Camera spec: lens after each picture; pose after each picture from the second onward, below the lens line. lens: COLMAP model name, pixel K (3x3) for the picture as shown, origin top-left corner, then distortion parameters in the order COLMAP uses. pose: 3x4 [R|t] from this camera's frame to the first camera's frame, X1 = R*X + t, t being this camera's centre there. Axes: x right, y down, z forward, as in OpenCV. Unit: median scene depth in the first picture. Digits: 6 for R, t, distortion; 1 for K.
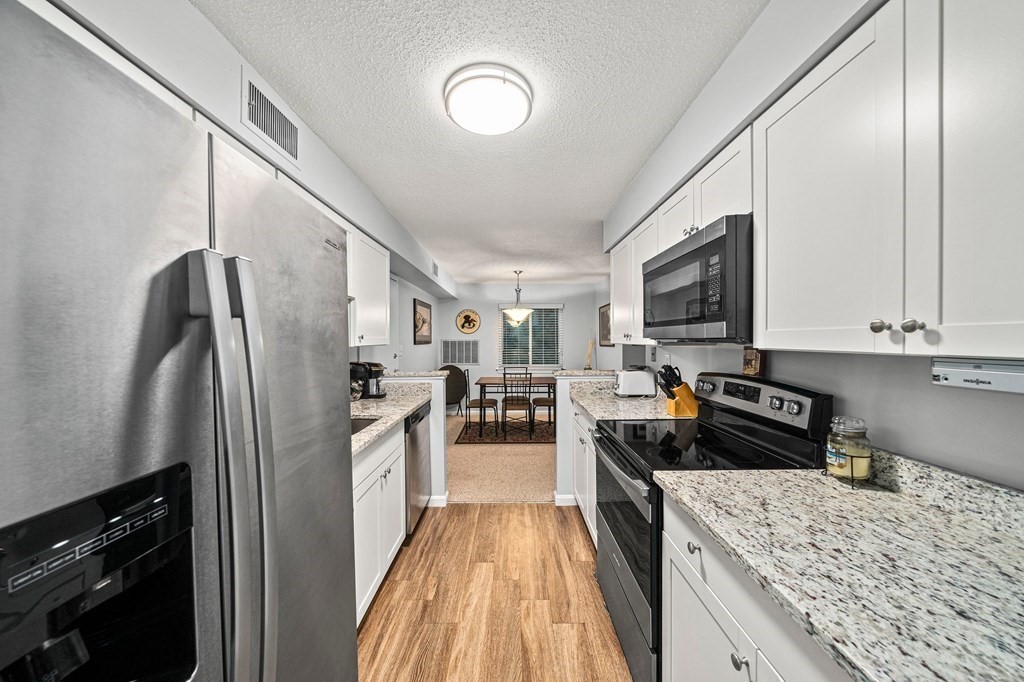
lens RADIAL K [[356.5, 0, 513.5], [0, 356.5, 336.9], [0, 0, 1]] dist [-0.007803, -0.000059]
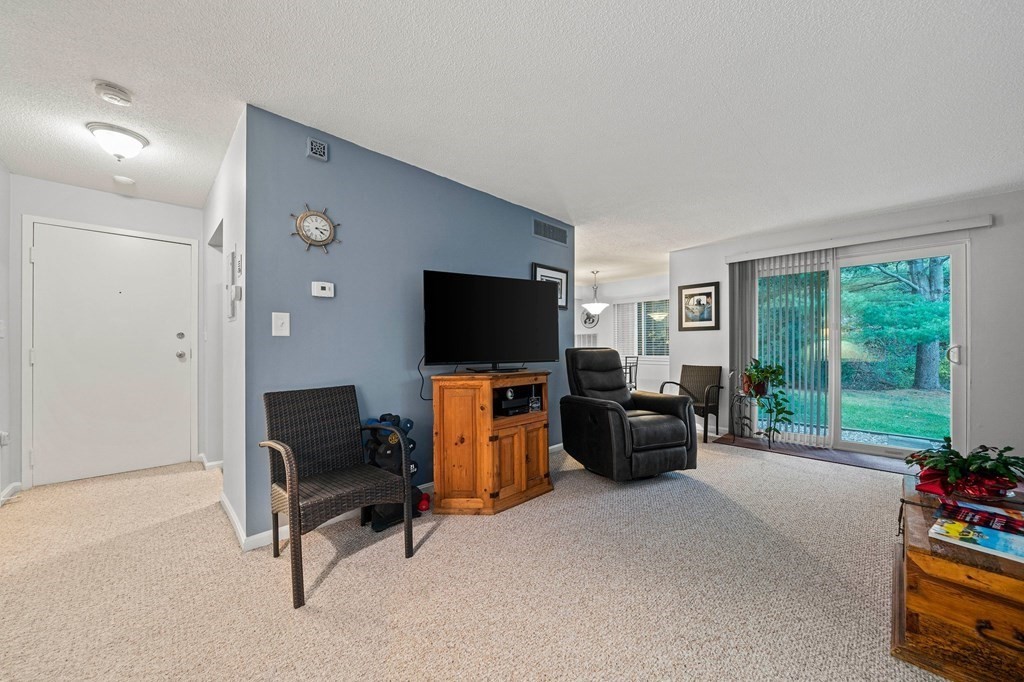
lens RADIAL K [[374.9, 0, 512.0], [0, 374.9, 341.0], [0, 0, 1]] dist [-0.000804, -0.000067]
pose [[0.697342, -0.007266, -0.716702, 0.586383], [-0.009006, 0.999781, -0.018899, 0.059818], [0.716682, 0.019633, 0.697124, -0.050352]]
